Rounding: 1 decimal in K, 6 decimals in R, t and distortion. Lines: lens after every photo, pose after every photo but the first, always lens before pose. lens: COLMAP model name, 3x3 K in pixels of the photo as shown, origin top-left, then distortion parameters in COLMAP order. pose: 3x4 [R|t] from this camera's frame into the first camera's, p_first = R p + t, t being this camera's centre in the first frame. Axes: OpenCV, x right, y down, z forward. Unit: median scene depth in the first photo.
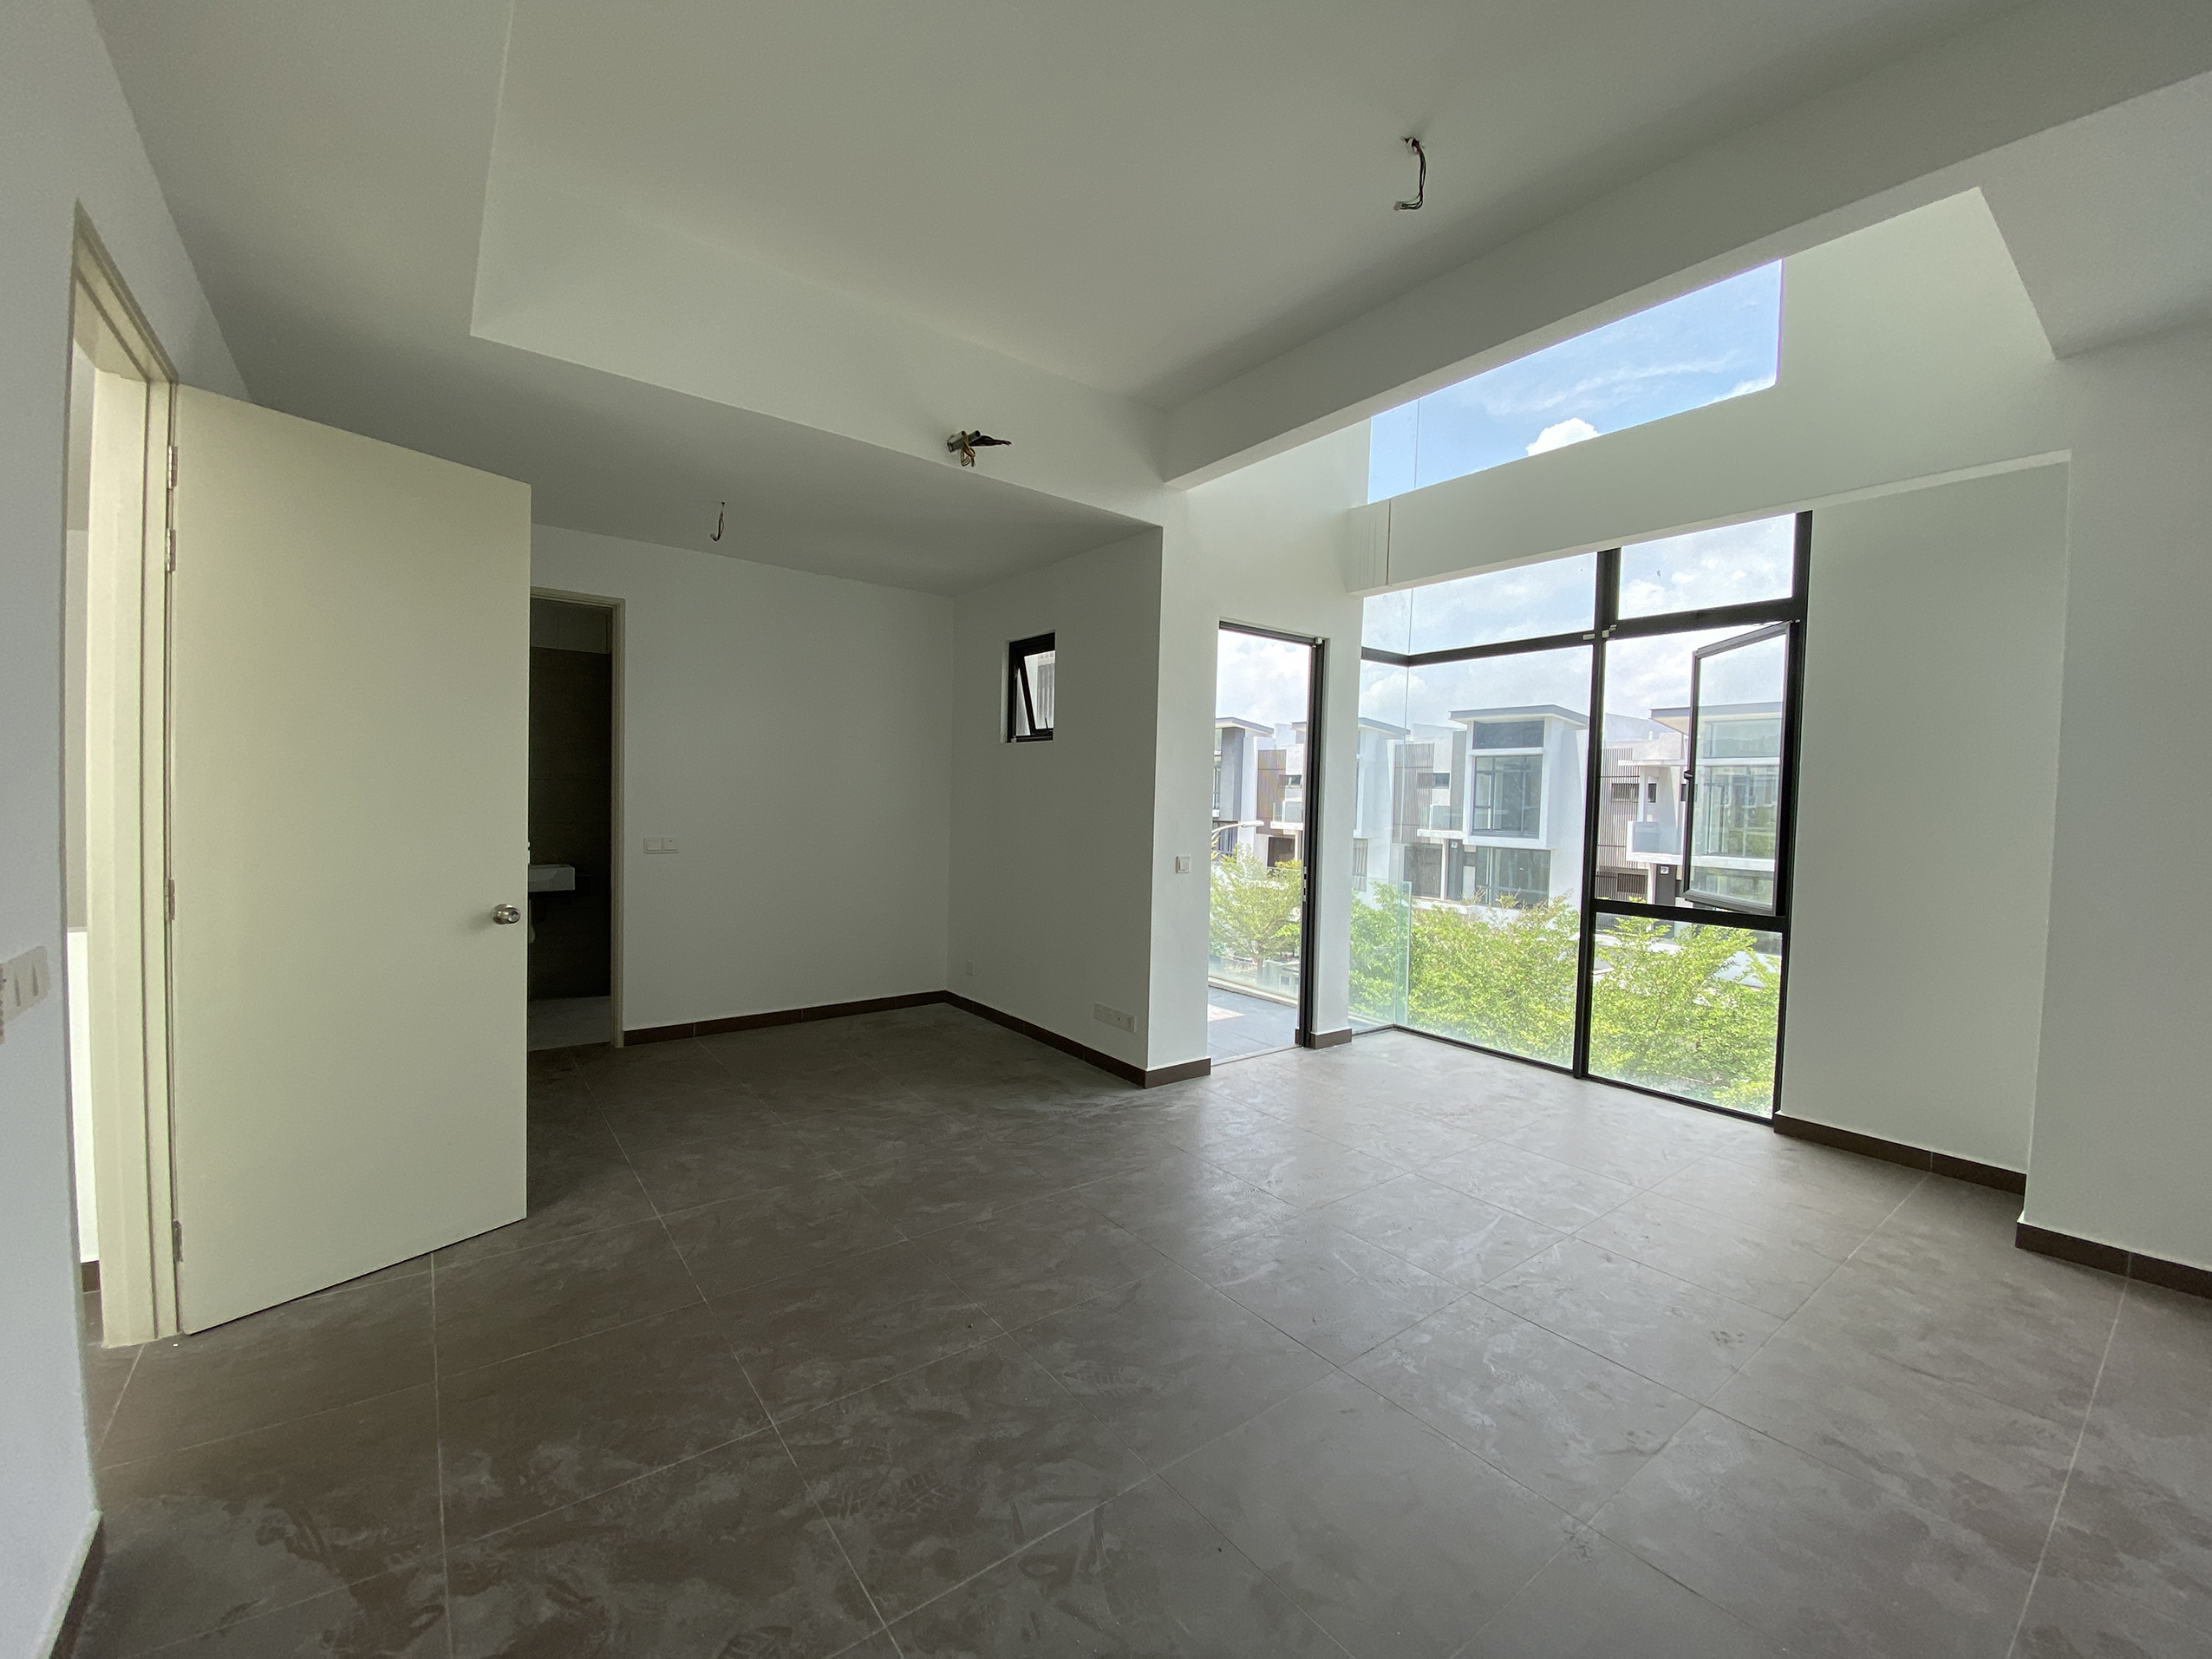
lens RADIAL K [[913.8, 0, 1100.9], [0, 913.8, 821.7], [0, 0, 1]] dist [-0.018211, -0.005623]
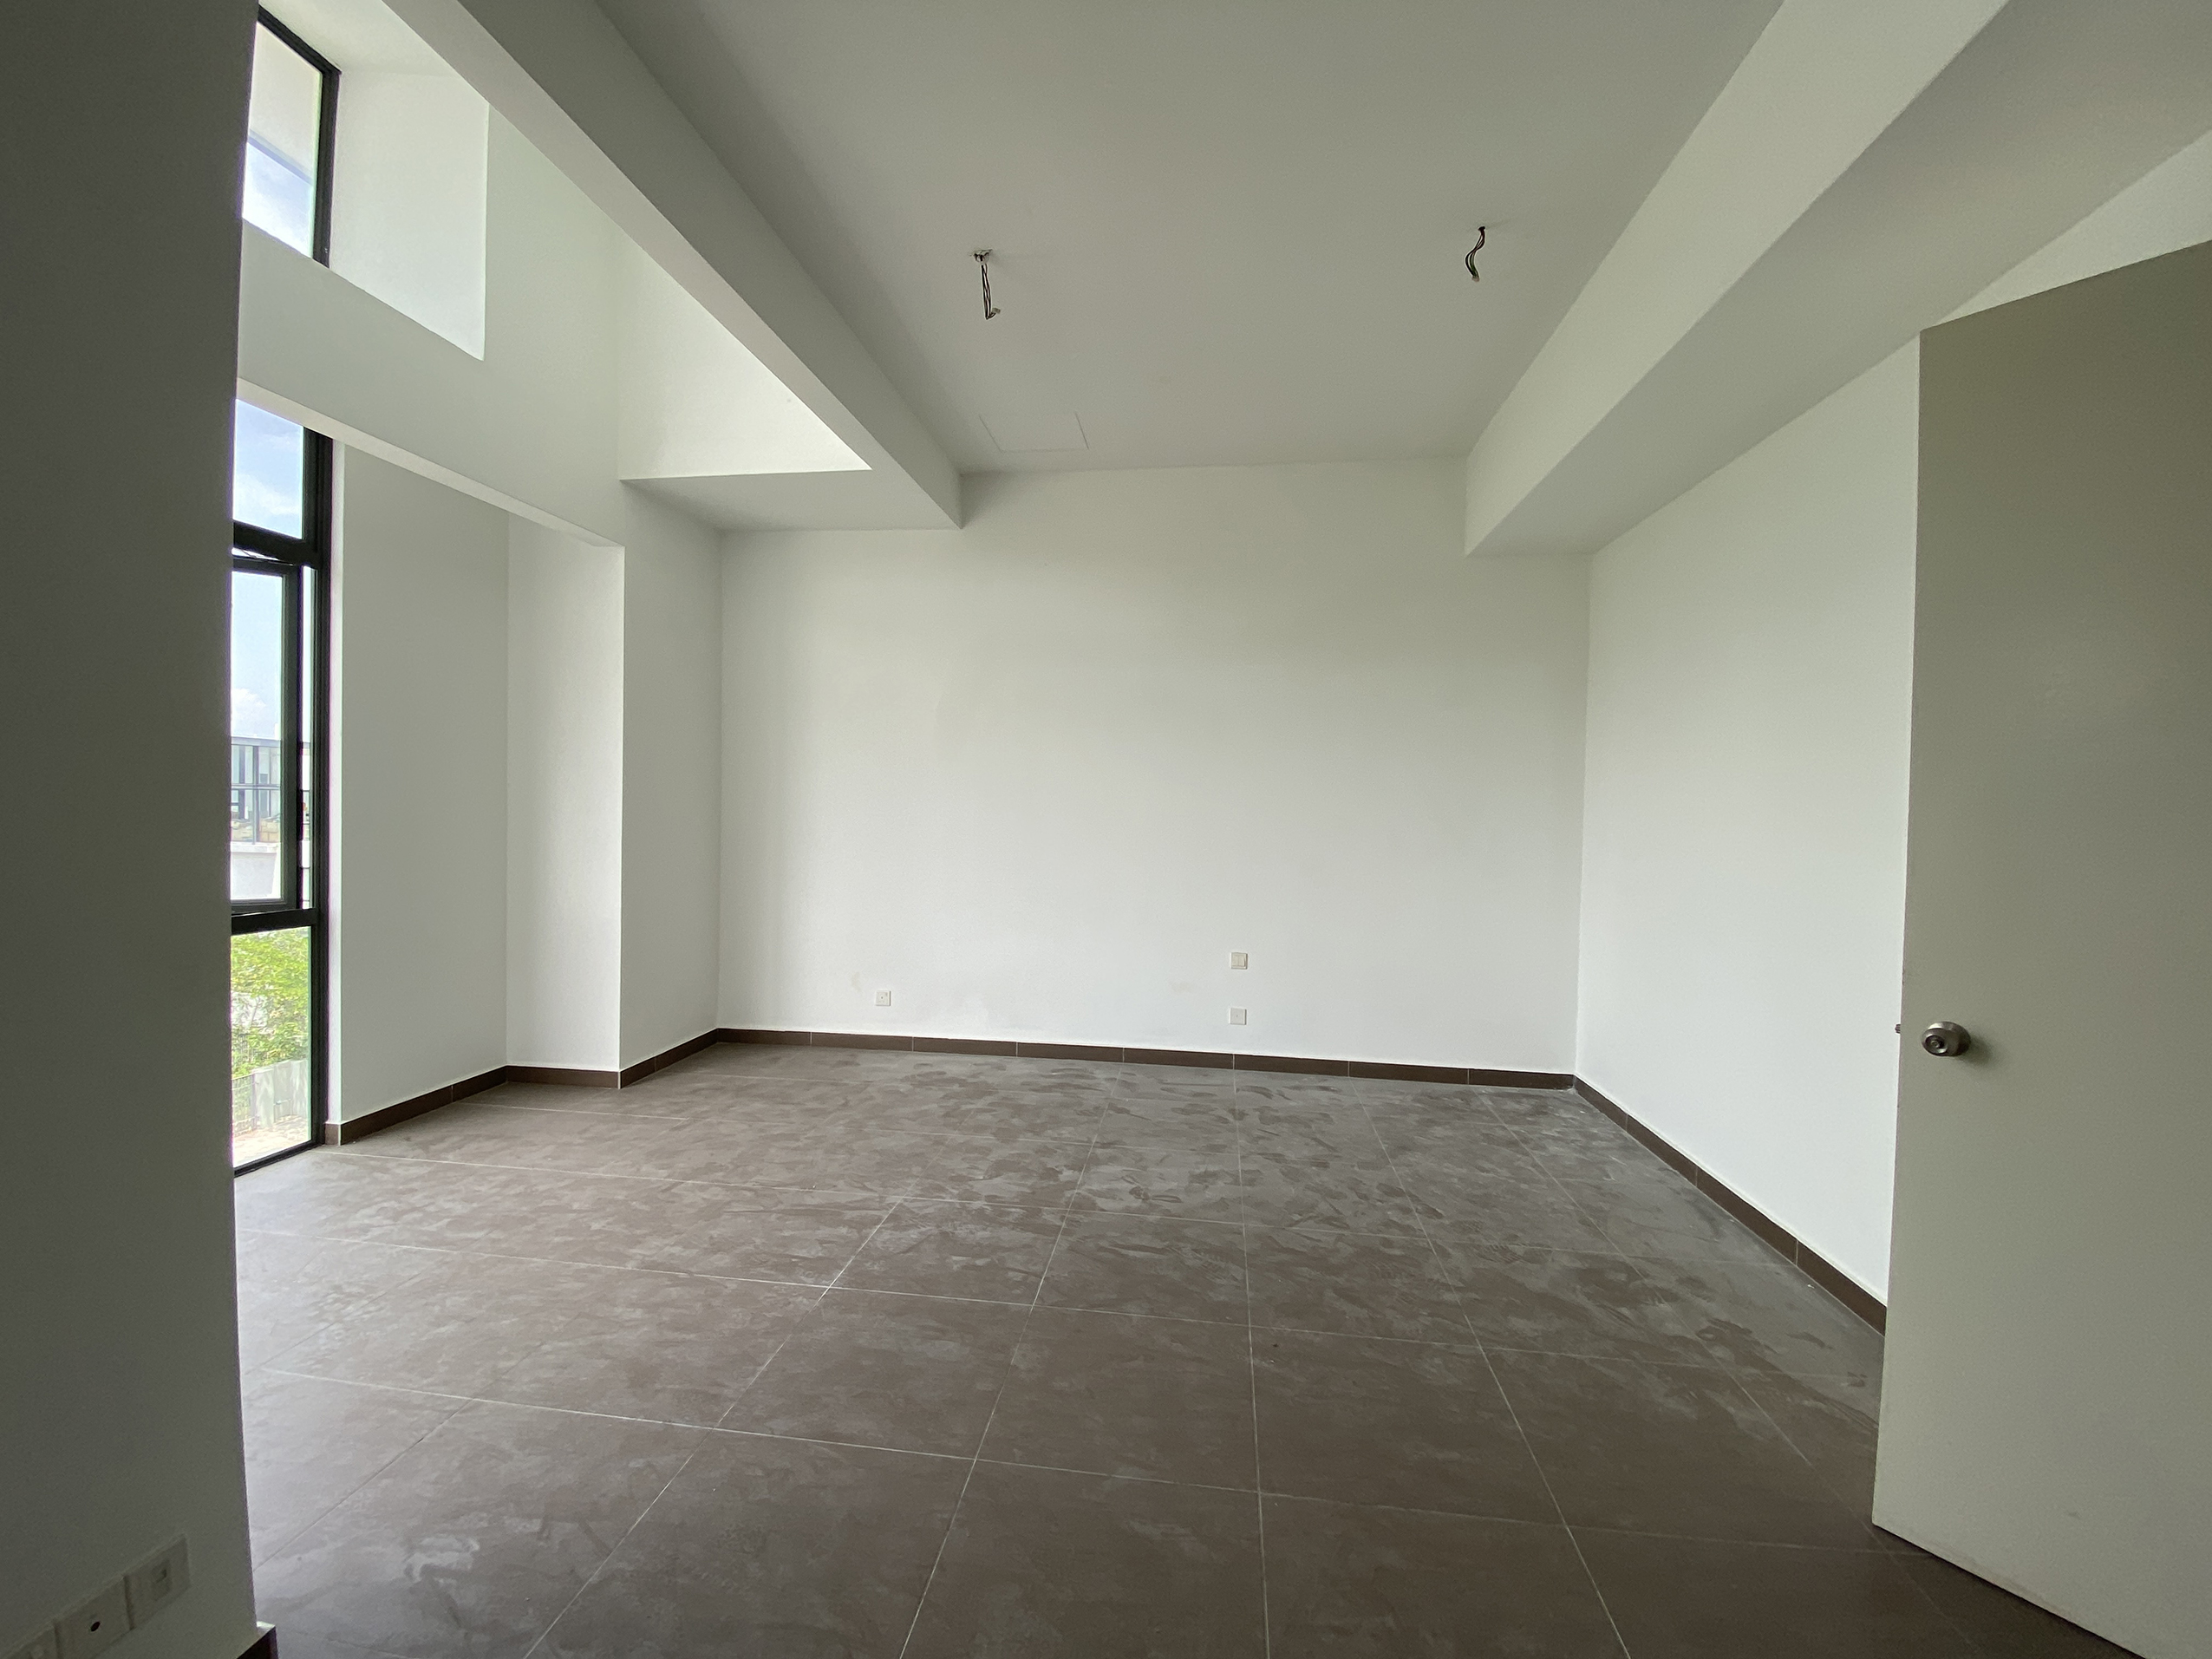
lens RADIAL K [[913.8, 0, 1107.4], [0, 913.8, 818.5], [0, 0, 1]] dist [-0.018211, -0.005623]
pose [[-0.724573, -0.050838, 0.687321, -0.756948], [-0.014462, 0.998178, 0.058586, -0.082755], [-0.689047, 0.032510, -0.723987, 2.087883]]
